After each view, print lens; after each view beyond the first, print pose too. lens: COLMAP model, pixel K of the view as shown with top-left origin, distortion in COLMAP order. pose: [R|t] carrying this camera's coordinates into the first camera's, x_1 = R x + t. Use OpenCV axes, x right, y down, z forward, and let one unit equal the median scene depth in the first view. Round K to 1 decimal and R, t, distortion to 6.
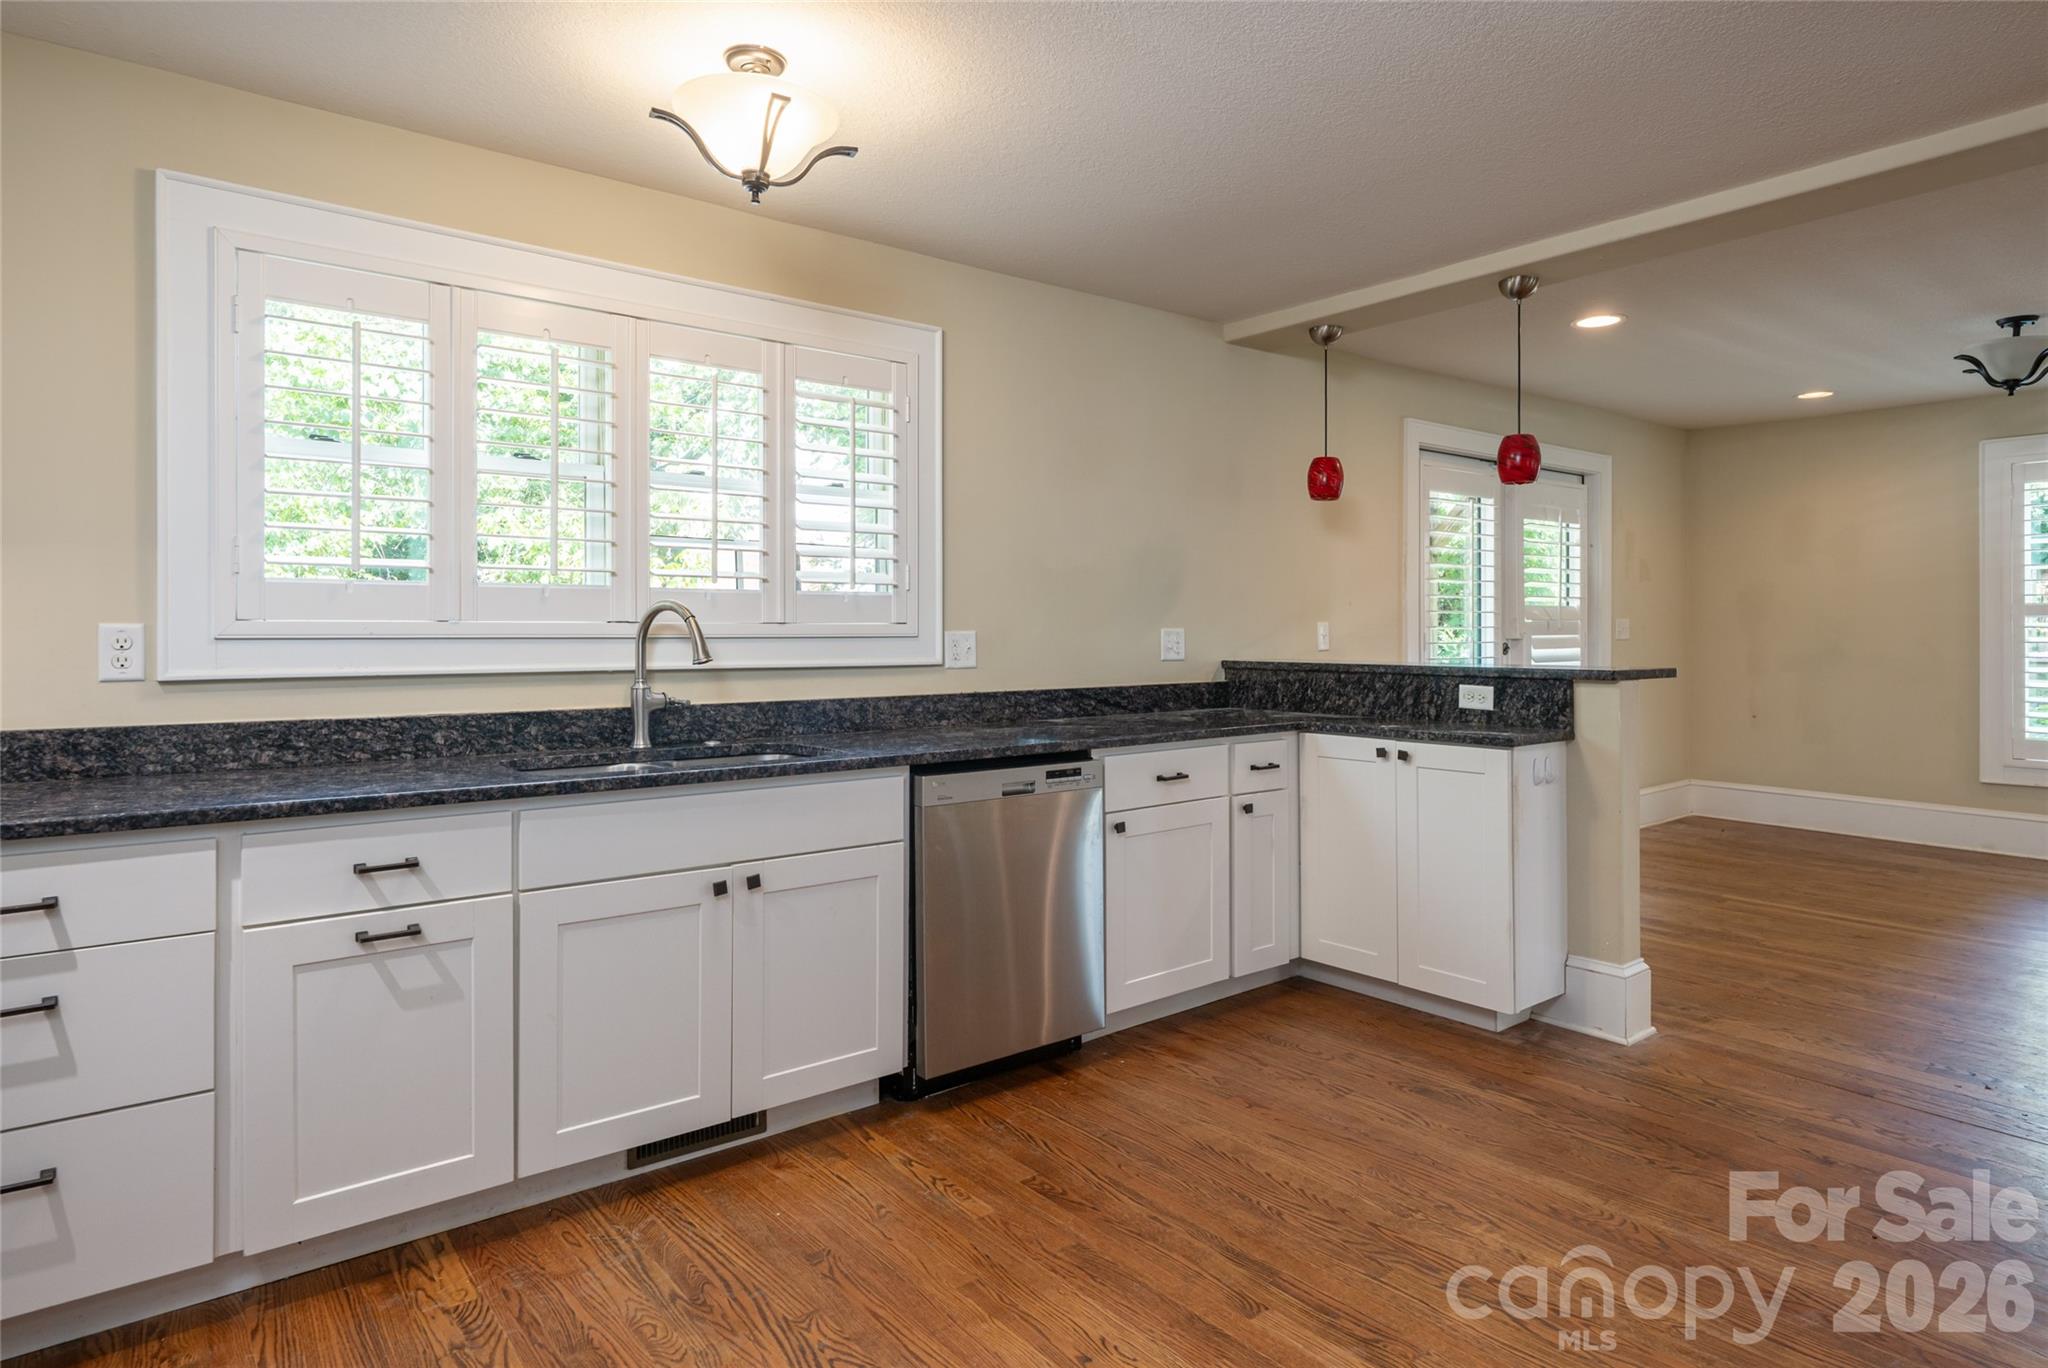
lens RADIAL K [[1190.2, 0, 1040.7], [0, 1190.2, 637.8], [0, 0, 1]] dist [0.003170, -0.000954]
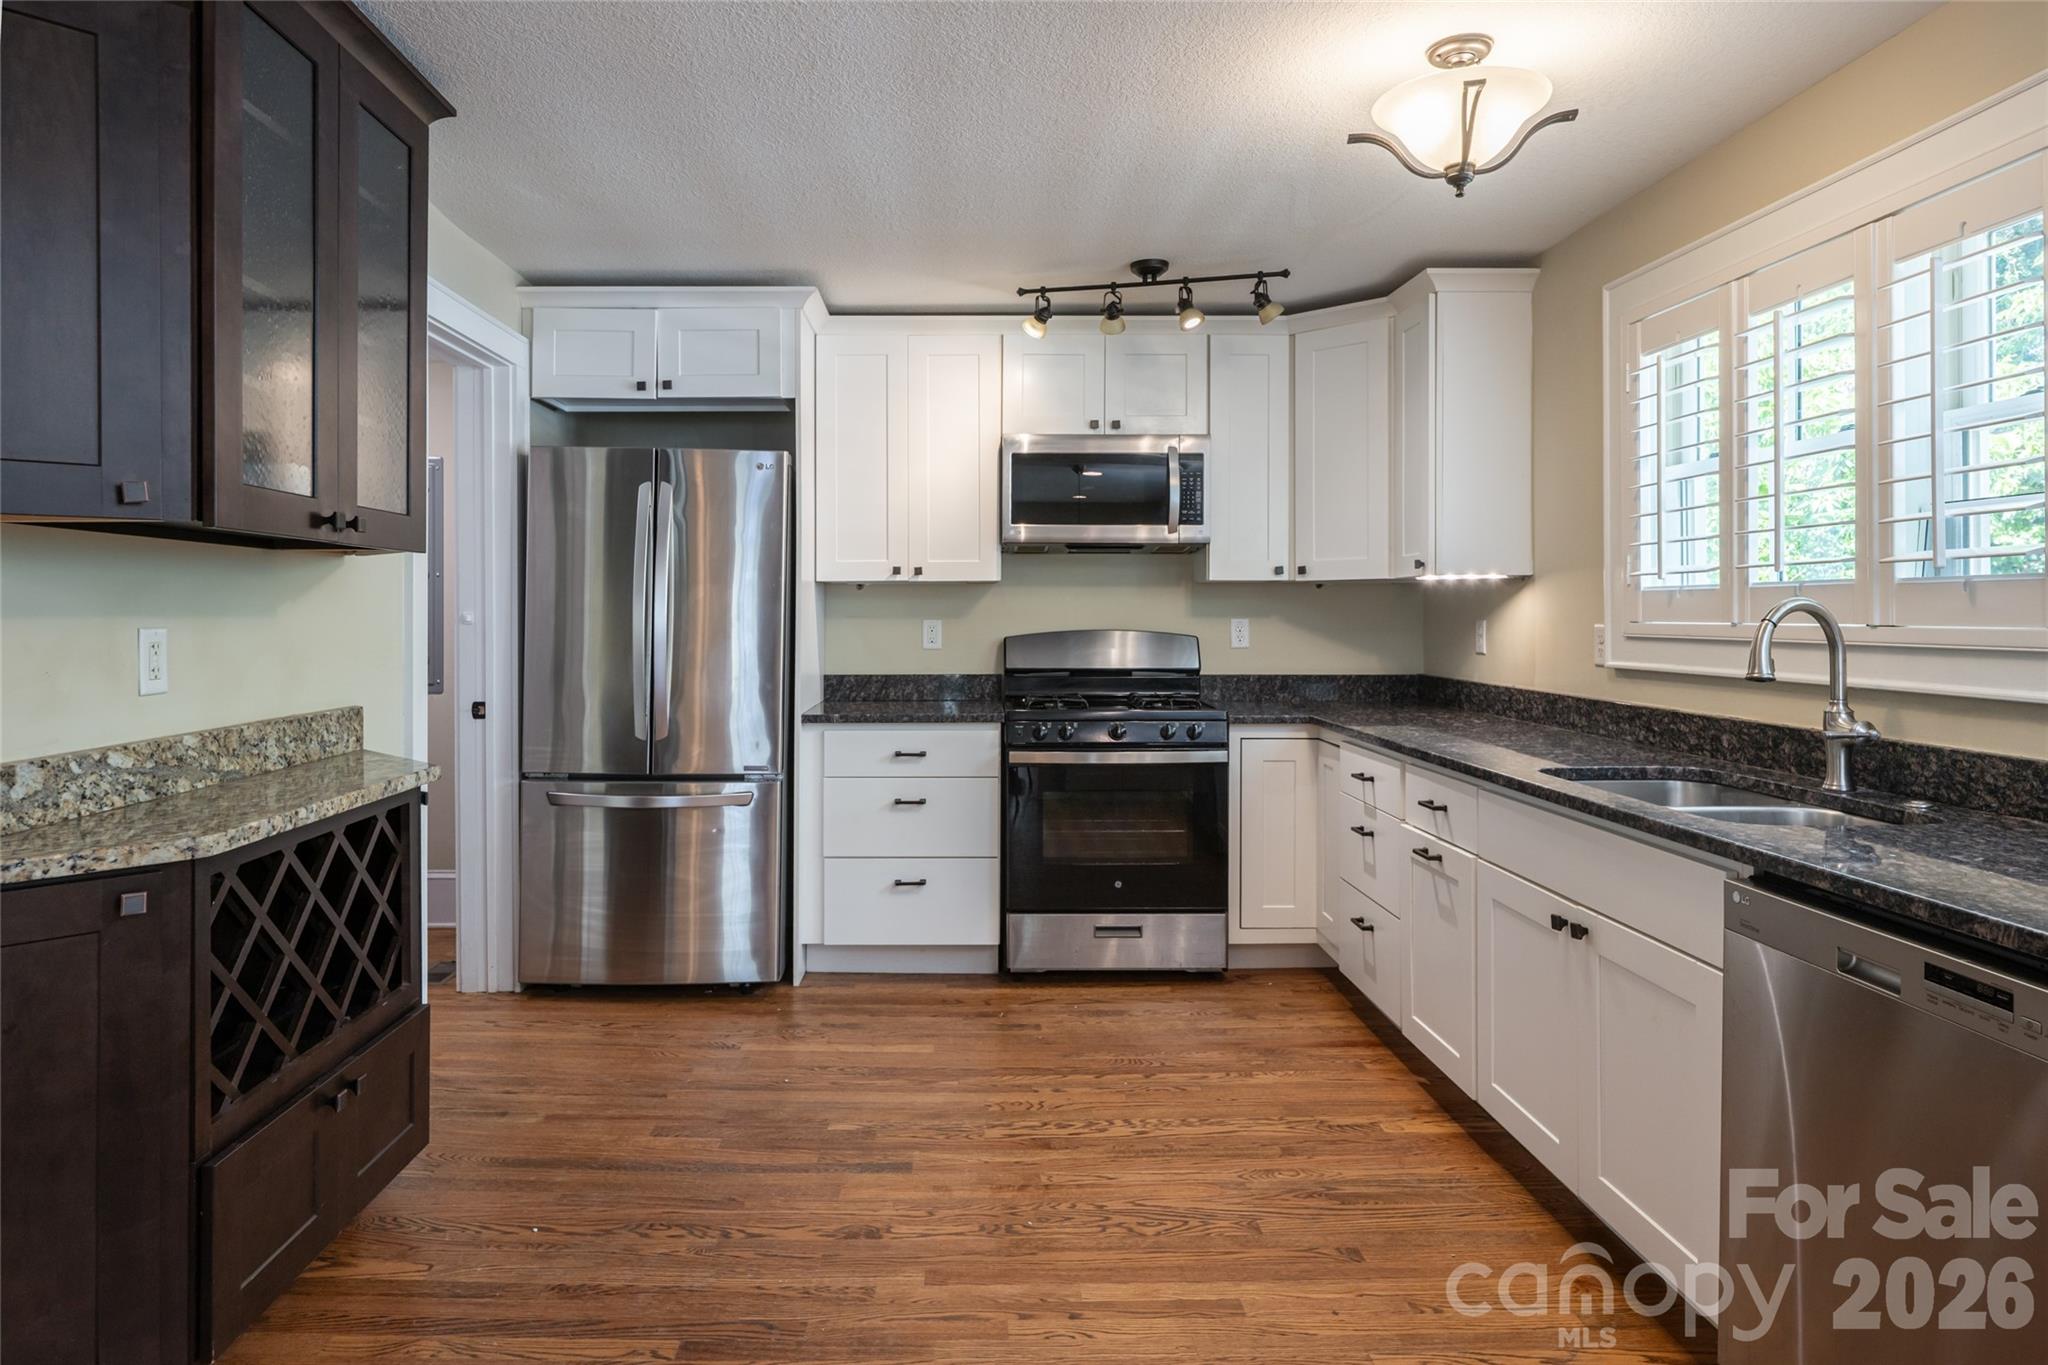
lens RADIAL K [[1195.4, 0, 989.8], [0, 1195.4, 614.3], [0, 0, 1]] dist [0.001131, 0.002678]
pose [[-0.615444, 0.003463, -0.788173, 0.499530], [0.000166, 0.999991, 0.004264, -0.019523], [0.788180, 0.002493, -0.615439, 0.856234]]
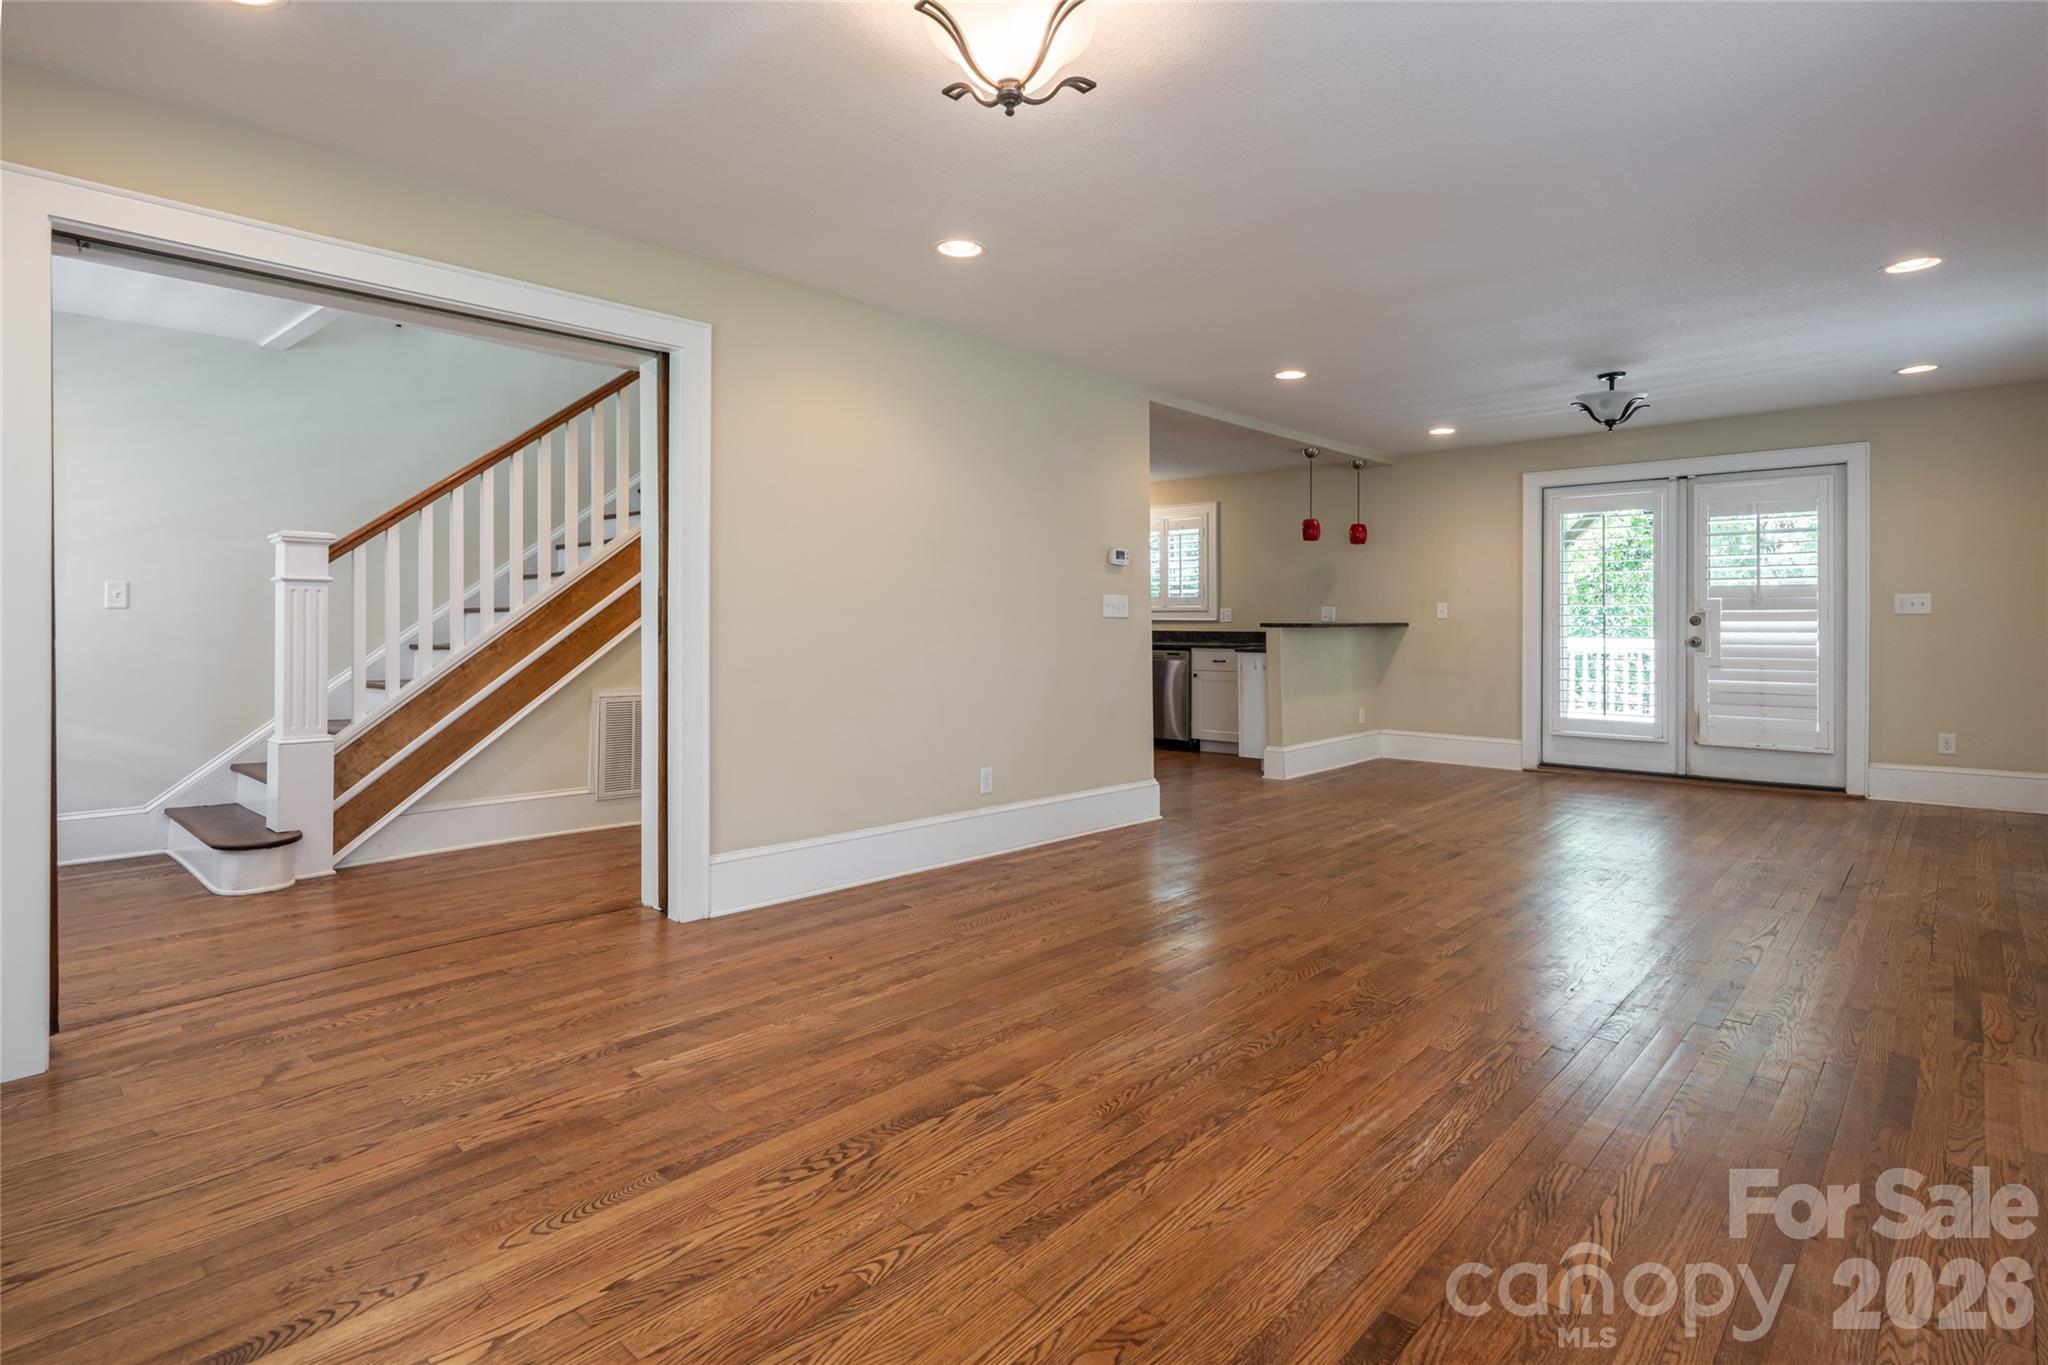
lens RADIAL K [[1042.8, 0, 1031.7], [0, 1042.8, 613.0], [0, 0, 1]] dist [0.014953, -0.002406]
pose [[0.153904, -0.002702, -0.988082, 2.306392], [-0.006767, 0.999970, -0.003789, 0.016794], [0.988063, 0.007270, 0.153881, 0.183355]]
